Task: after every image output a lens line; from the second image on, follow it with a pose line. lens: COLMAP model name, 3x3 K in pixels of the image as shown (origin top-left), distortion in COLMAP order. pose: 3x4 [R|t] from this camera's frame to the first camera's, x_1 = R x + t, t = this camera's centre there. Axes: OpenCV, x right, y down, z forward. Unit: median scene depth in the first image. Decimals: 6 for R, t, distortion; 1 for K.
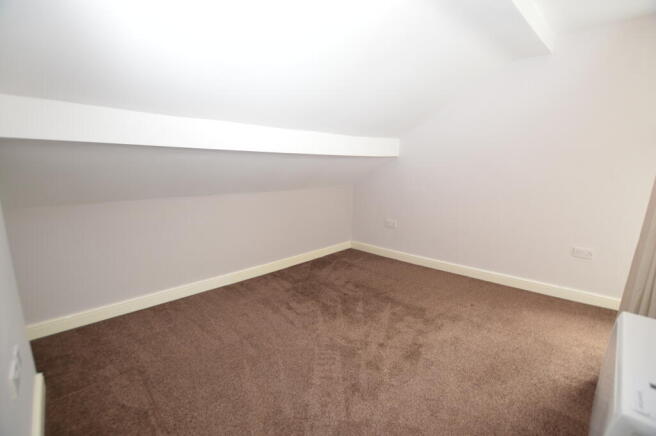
lens RADIAL K [[286.6, 0, 328.0], [0, 286.6, 218.0], [0, 0, 1]] dist [-0.036722, 0.000116]
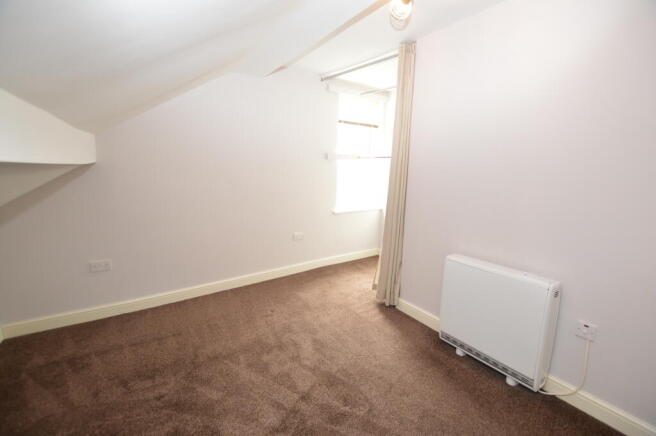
lens RADIAL K [[286.6, 0, 328.0], [0, 286.6, 218.0], [0, 0, 1]] dist [-0.036722, 0.000116]
pose [[0.216266, -0.176574, 0.960235, -0.402939], [0.165127, 0.975956, 0.142275, -0.143035], [-0.962269, 0.127791, 0.240223, 0.531243]]
